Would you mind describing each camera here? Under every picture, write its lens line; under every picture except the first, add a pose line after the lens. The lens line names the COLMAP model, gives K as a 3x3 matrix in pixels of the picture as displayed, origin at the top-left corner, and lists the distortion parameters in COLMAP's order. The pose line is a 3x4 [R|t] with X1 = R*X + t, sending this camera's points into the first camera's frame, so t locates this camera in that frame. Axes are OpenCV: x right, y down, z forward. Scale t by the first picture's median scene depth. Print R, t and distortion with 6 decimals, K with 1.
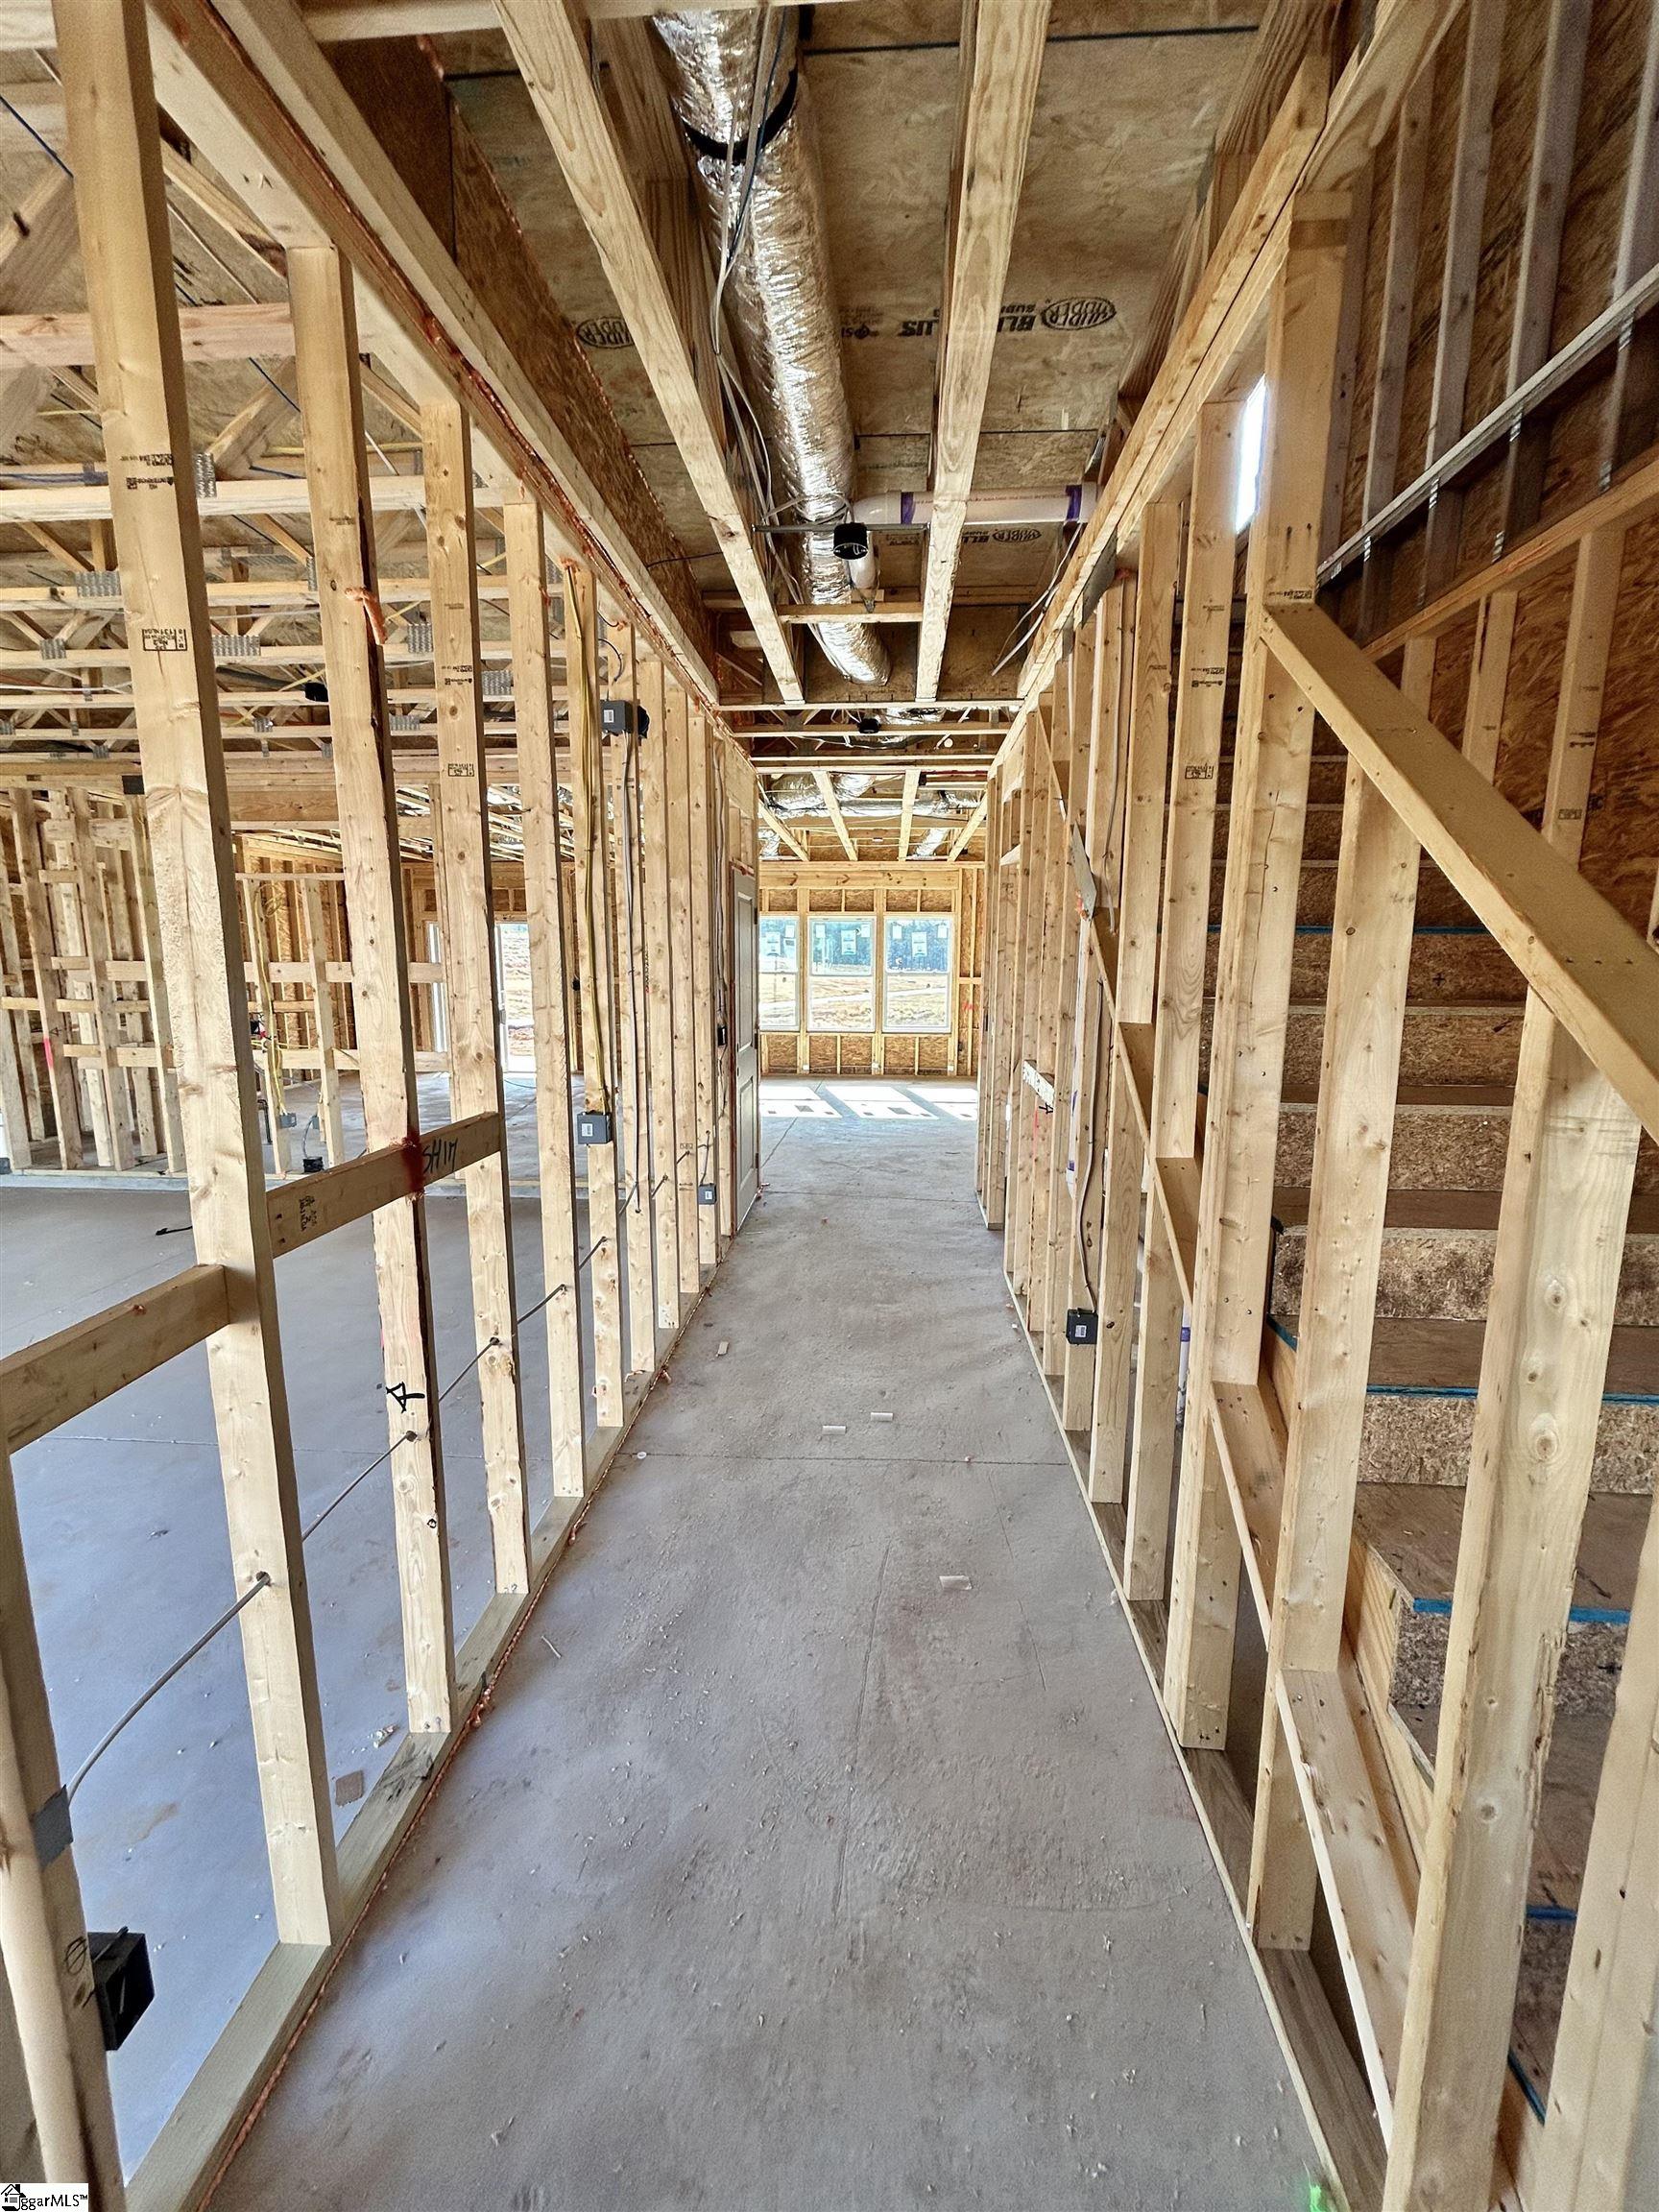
lens RADIAL K [[903.1, 0, 847.8], [0, 903.1, 1106.9], [0, 0, 1]] dist [-0.002730, 0.001002]
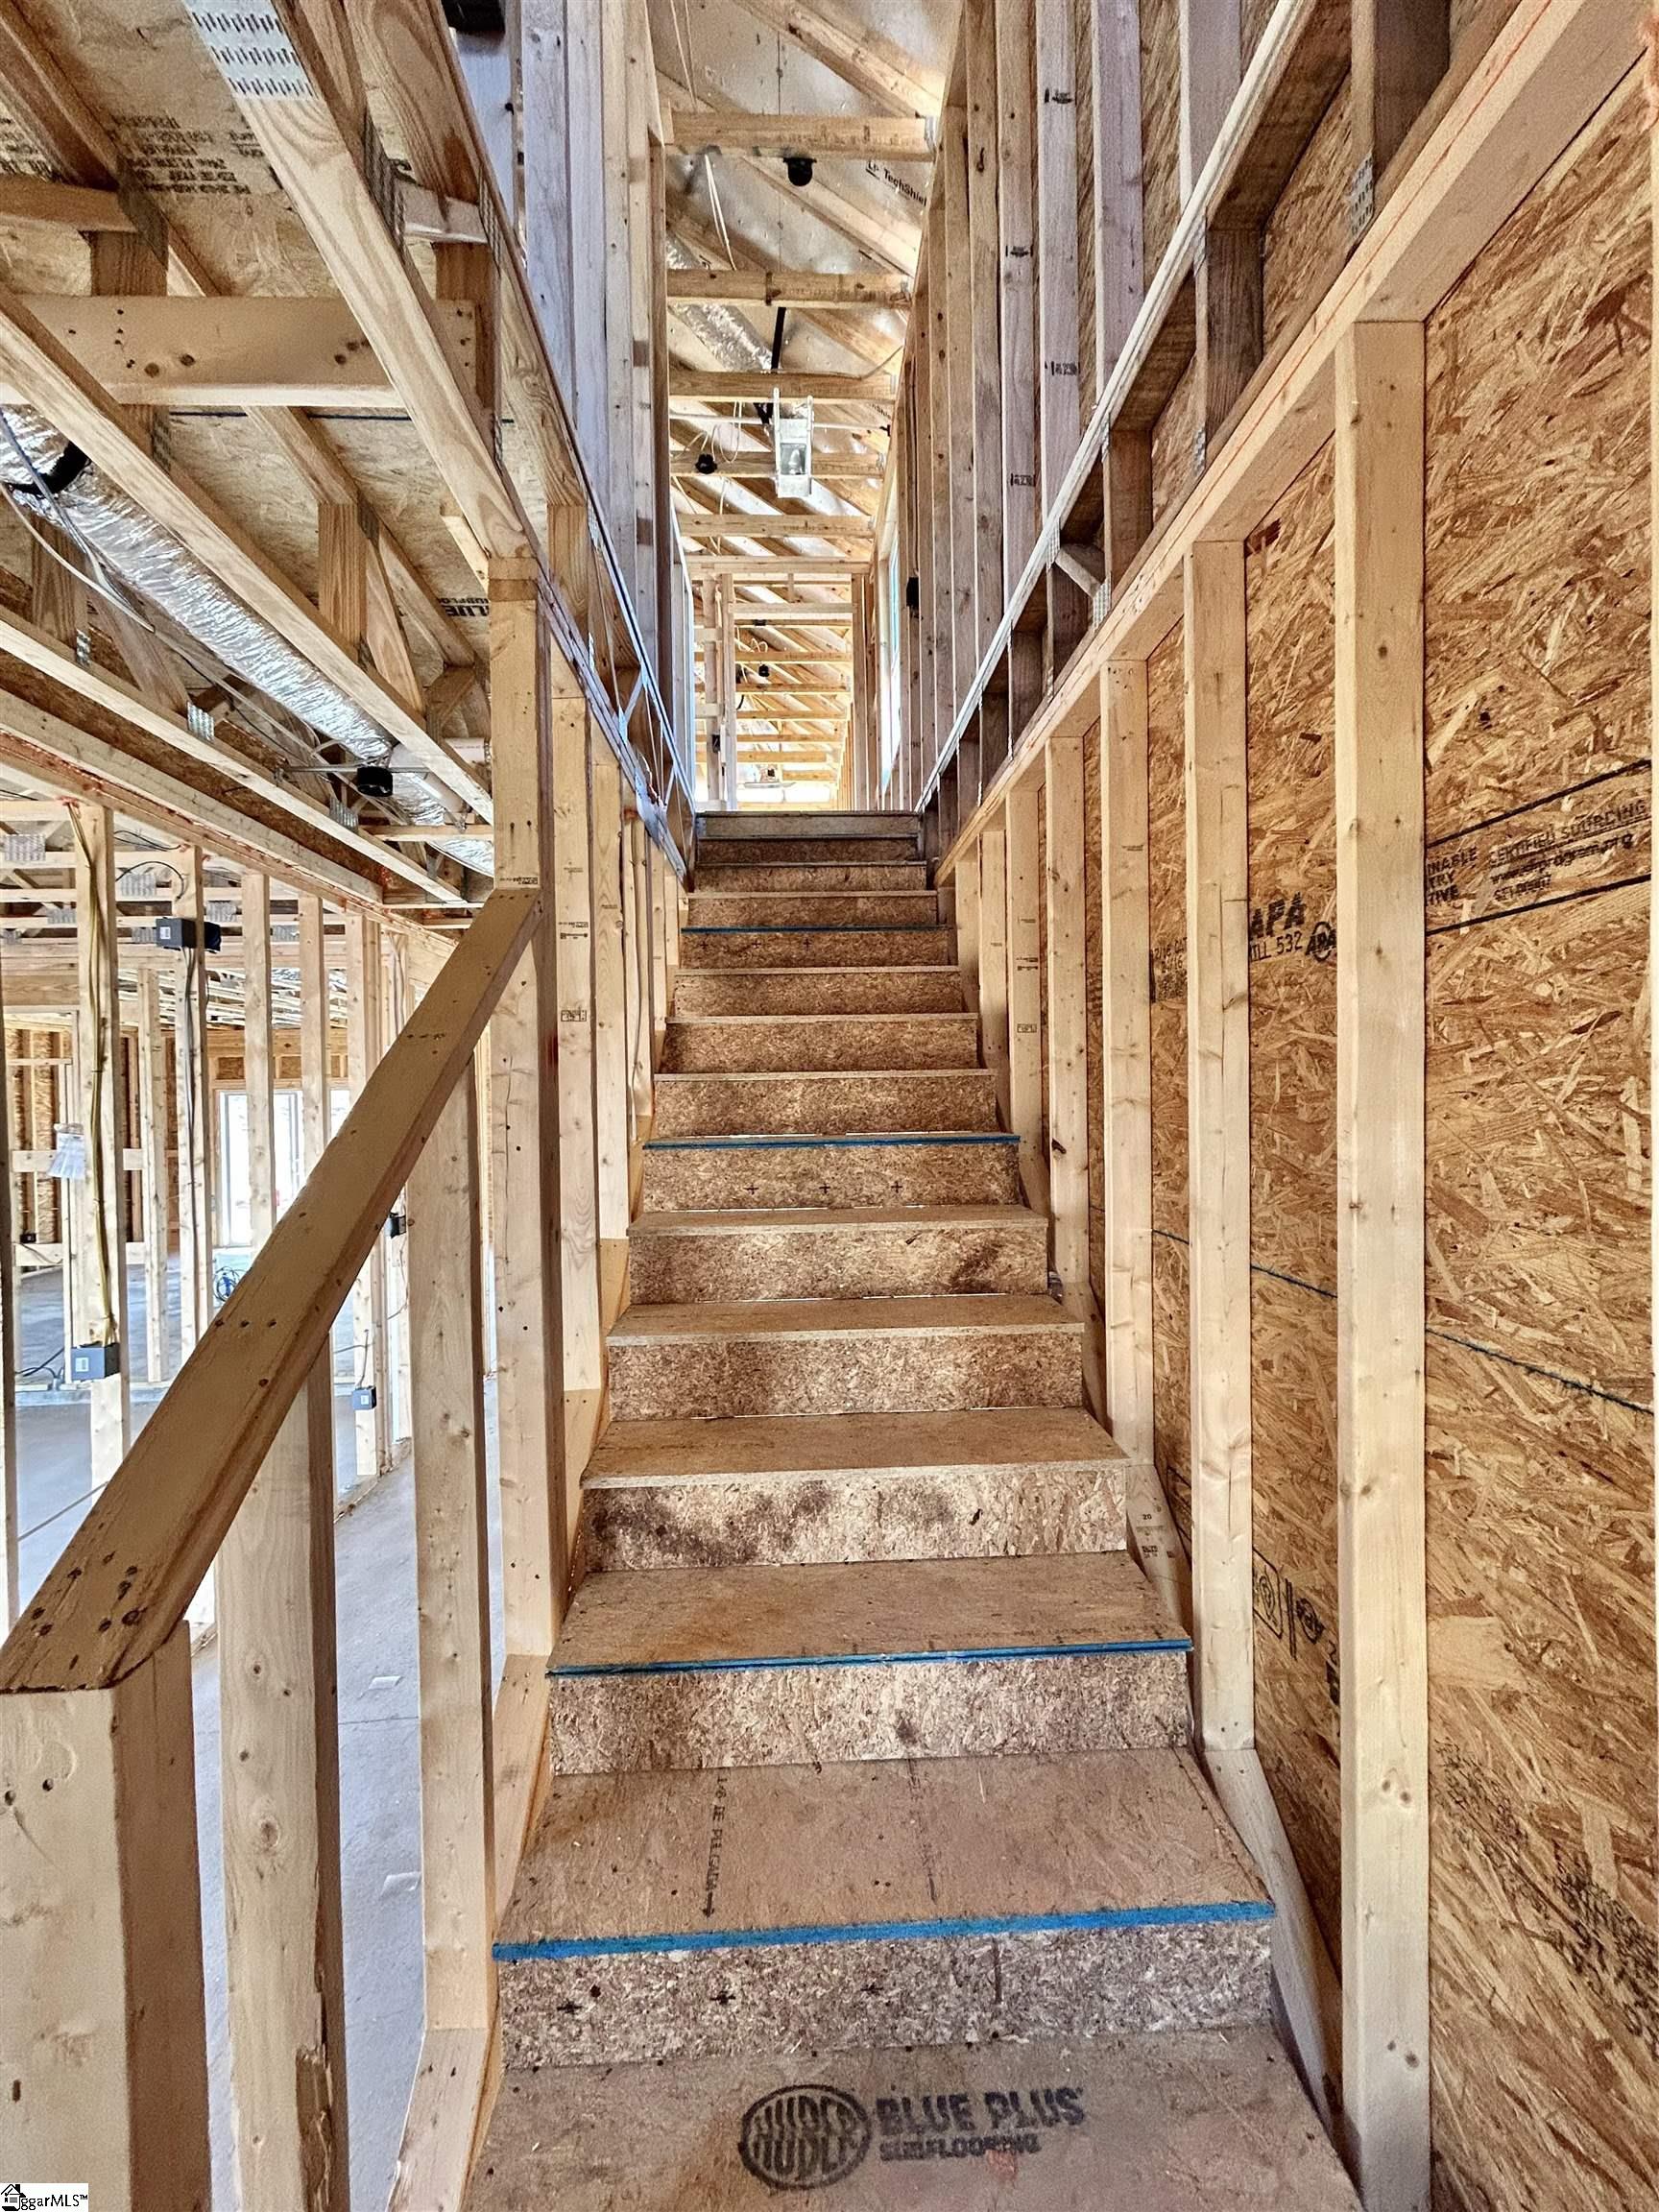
lens RADIAL K [[903.1, 0, 823.5], [0, 903.1, 1110.7], [0, 0, 1]] dist [-0.002730, 0.001002]
pose [[0.993264, -0.024260, 0.113302, 0.467149], [0.041704, 0.987154, -0.154233, -0.072887], [-0.108104, 0.157919, 0.981517, -0.038215]]
